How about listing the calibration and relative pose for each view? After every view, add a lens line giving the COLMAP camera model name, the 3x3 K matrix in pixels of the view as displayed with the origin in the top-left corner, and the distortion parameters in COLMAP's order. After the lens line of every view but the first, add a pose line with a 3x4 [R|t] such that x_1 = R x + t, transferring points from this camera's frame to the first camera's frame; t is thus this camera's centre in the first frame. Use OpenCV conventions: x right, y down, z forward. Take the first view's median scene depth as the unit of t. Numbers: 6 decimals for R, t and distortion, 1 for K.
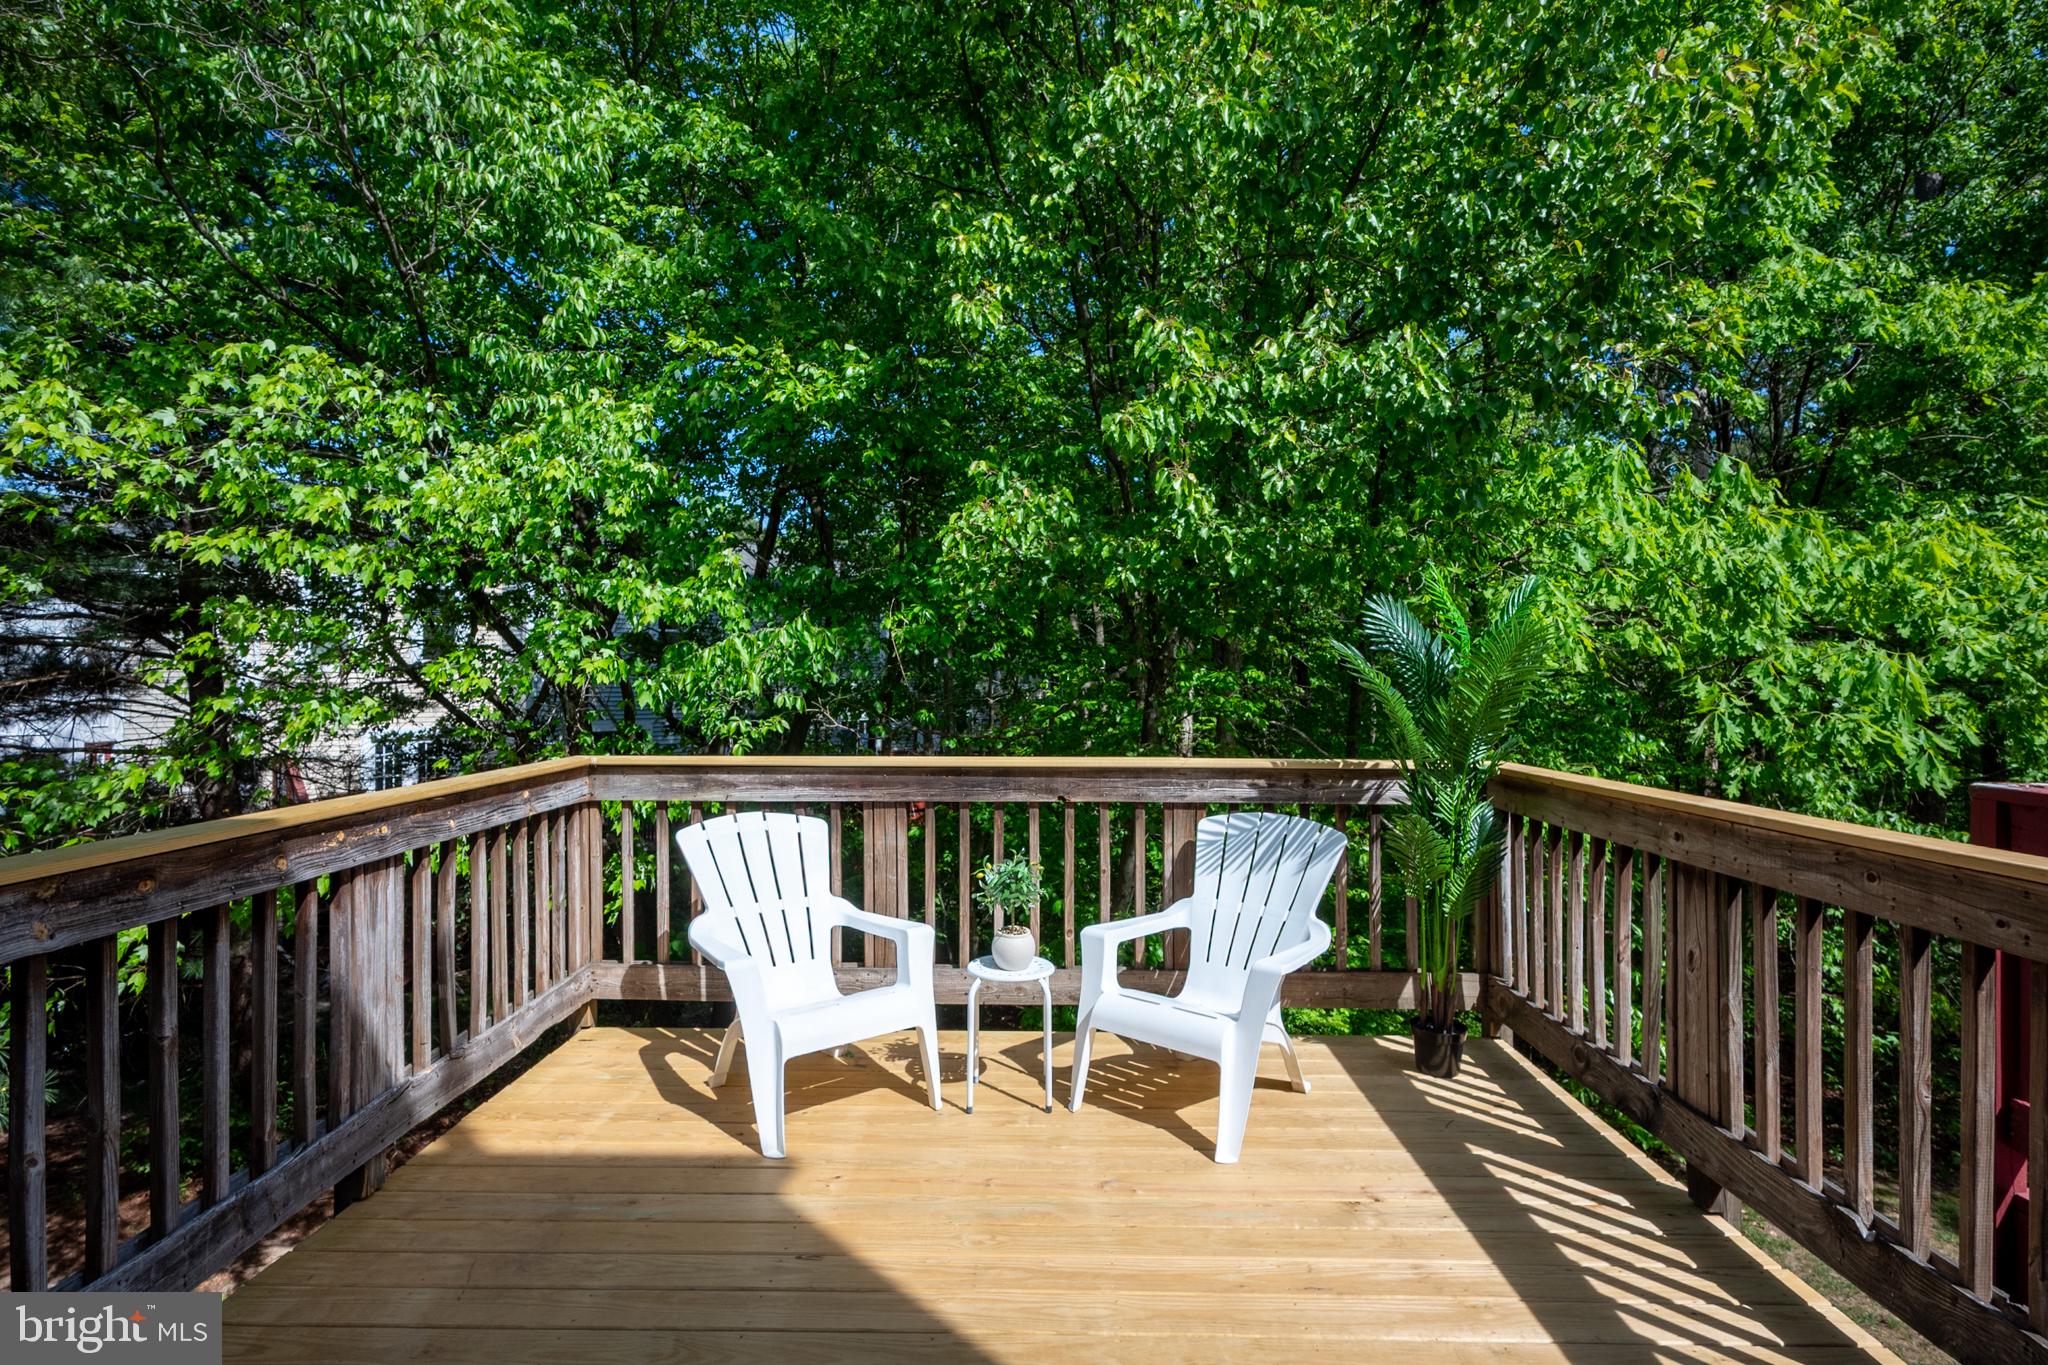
lens RADIAL K [[1011.6, 0, 1023.4], [0, 1011.6, 678.8], [0, 0, 1]] dist [-0.001645, 0.000851]
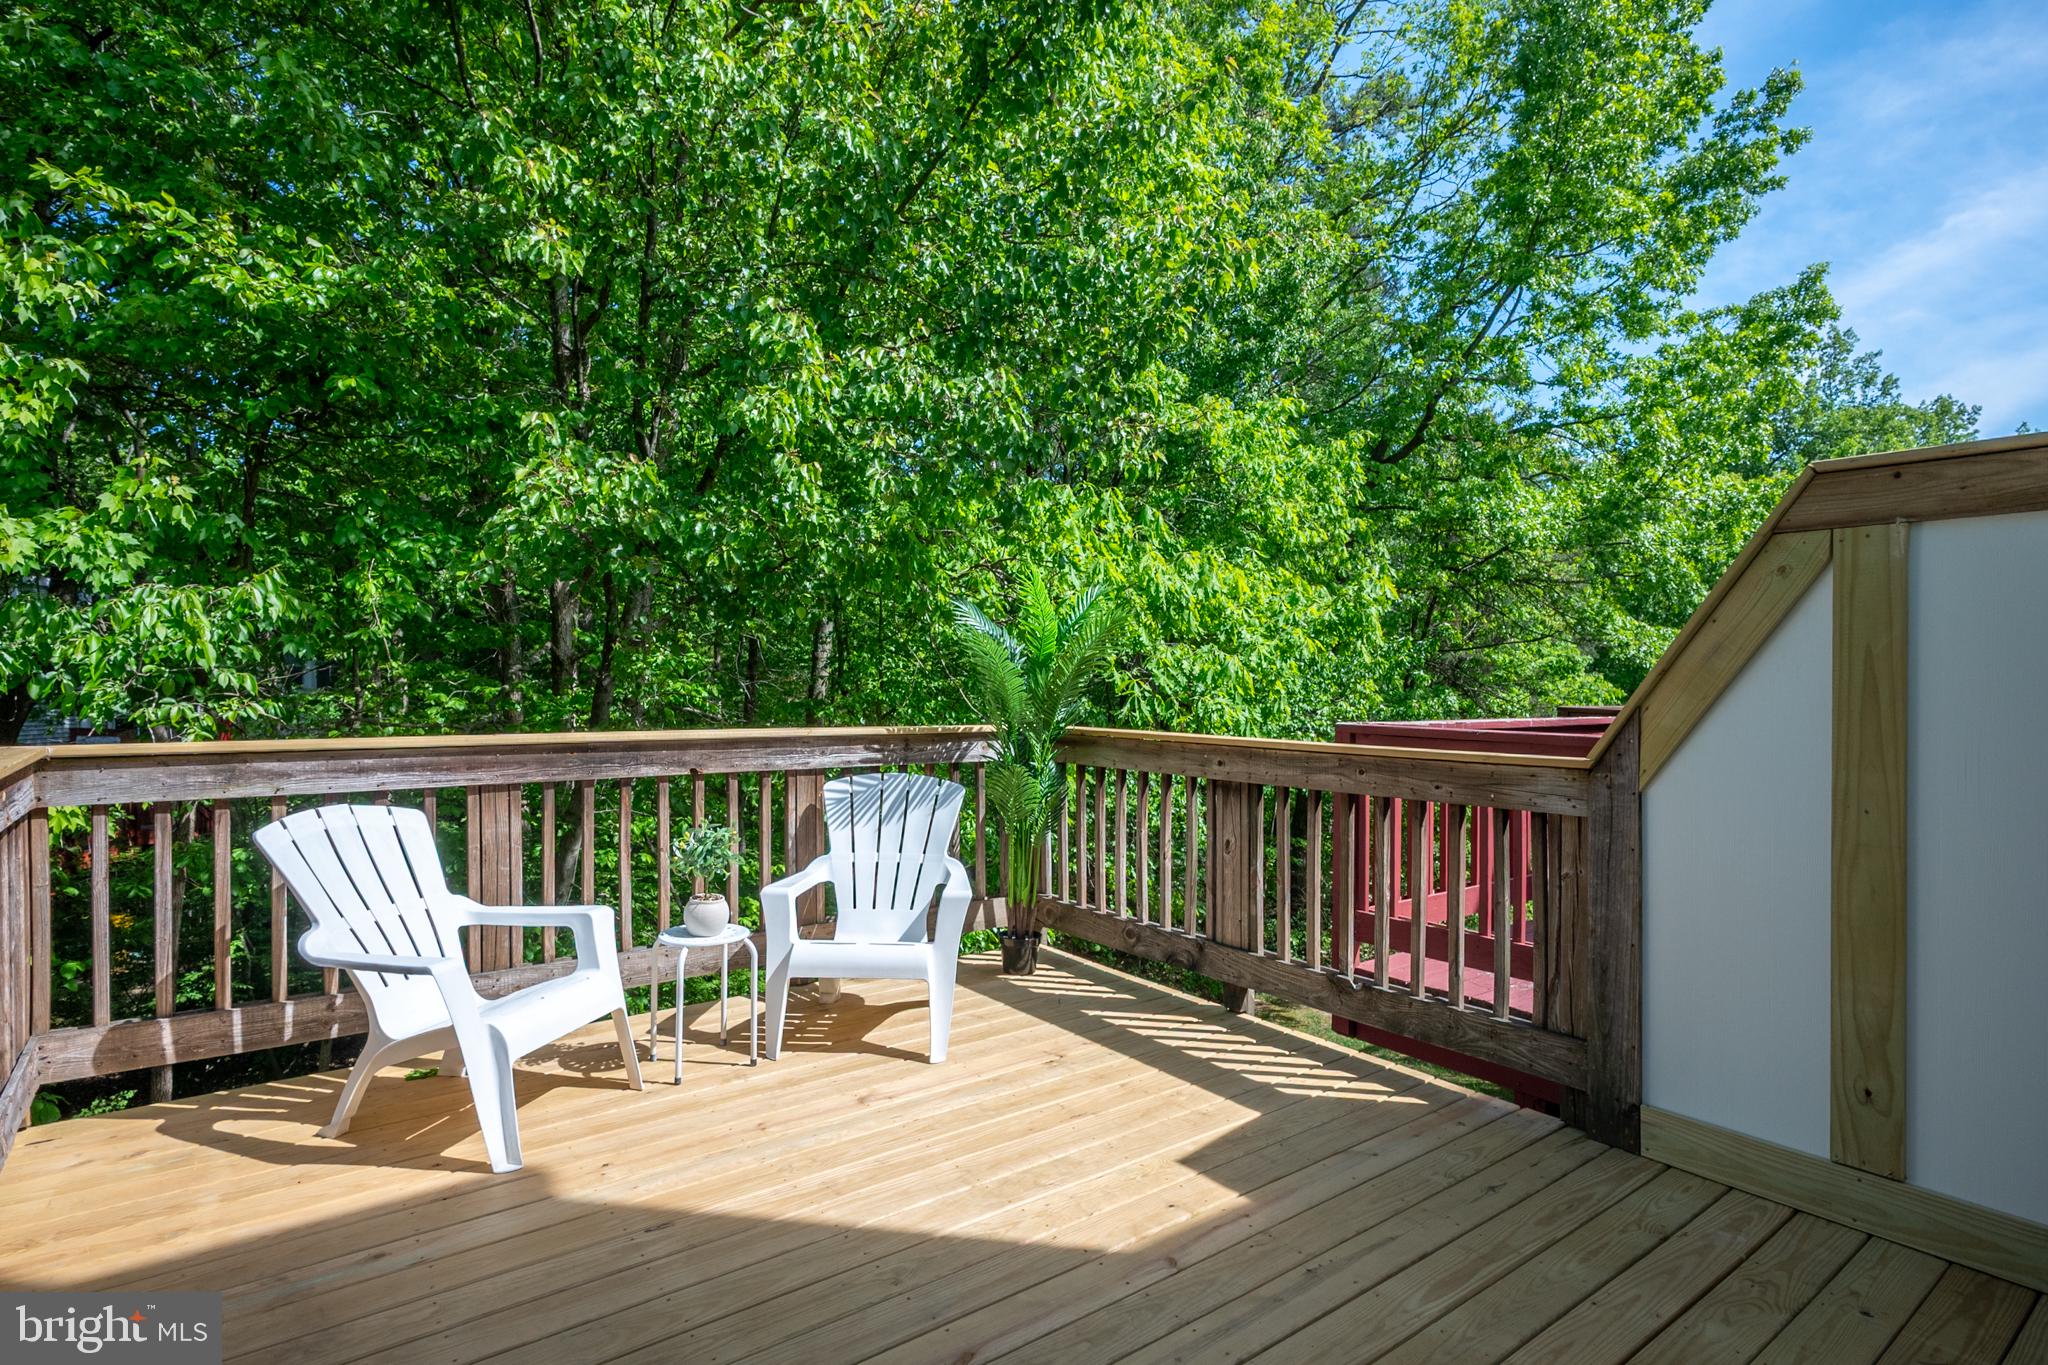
lens RADIAL K [[1036.6, 0, 1013.1], [0, 1036.6, 674.0], [0, 0, 1]] dist [-0.002503, 0.000502]
pose [[0.788196, 0.008490, 0.615366, -0.390299], [-0.008663, 0.999959, -0.002701, 0.025711], [-0.615364, -0.003202, 0.788237, 0.001090]]
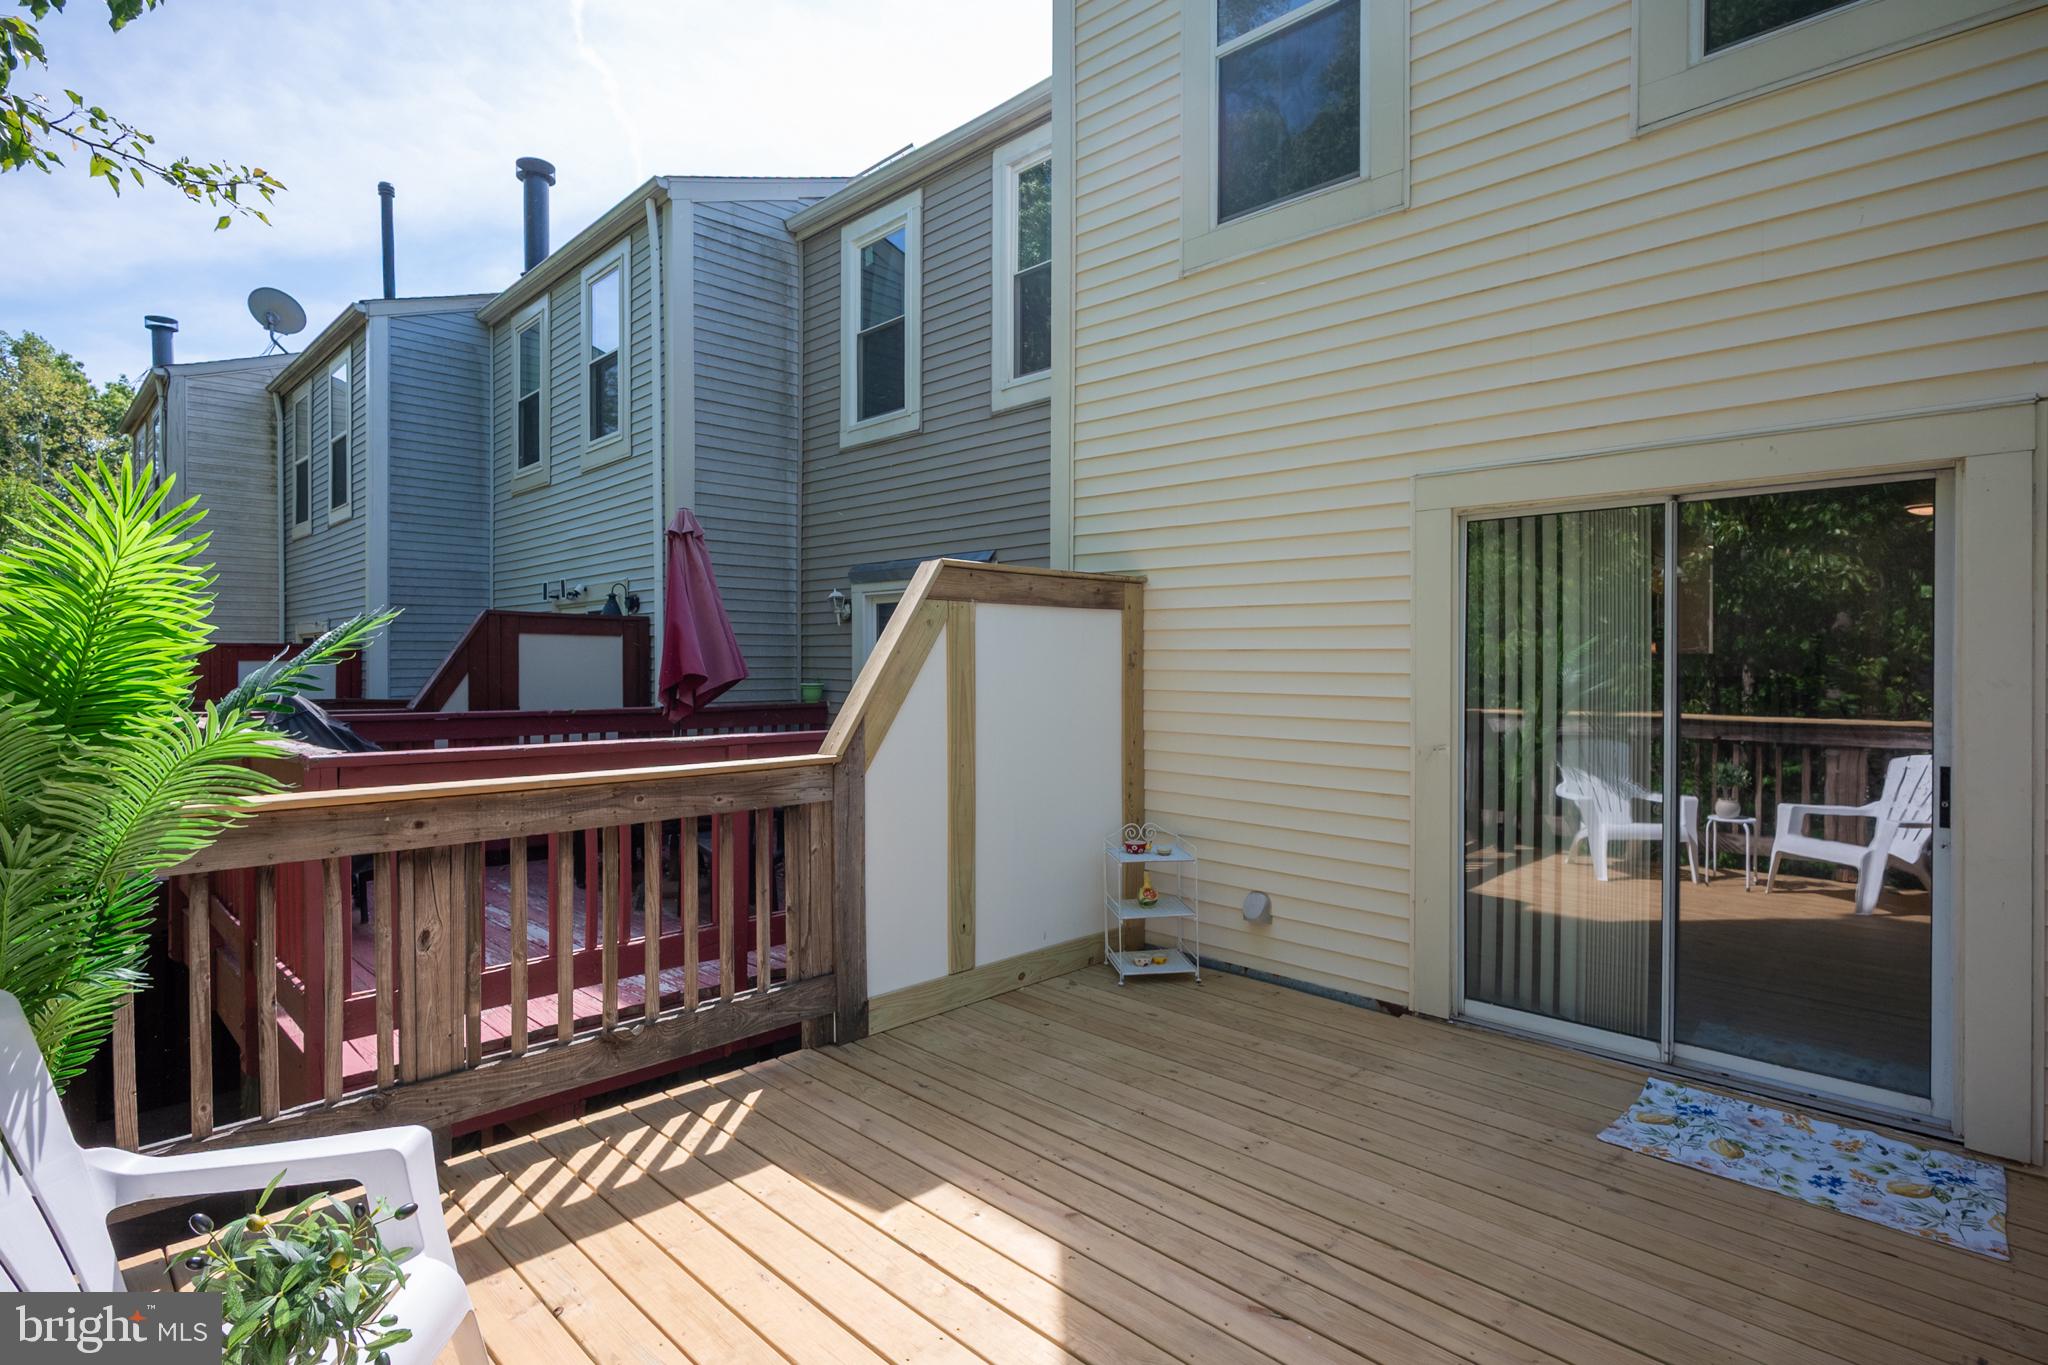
lens RADIAL K [[1036.6, 0, 1013.1], [0, 1036.6, 674.0], [0, 0, 1]] dist [-0.002503, 0.000502]
pose [[-0.722563, -0.004022, 0.691293, -0.389820], [-0.000667, 0.999987, 0.005121, -0.001798], [-0.691304, 0.003240, -0.722556, 1.017170]]
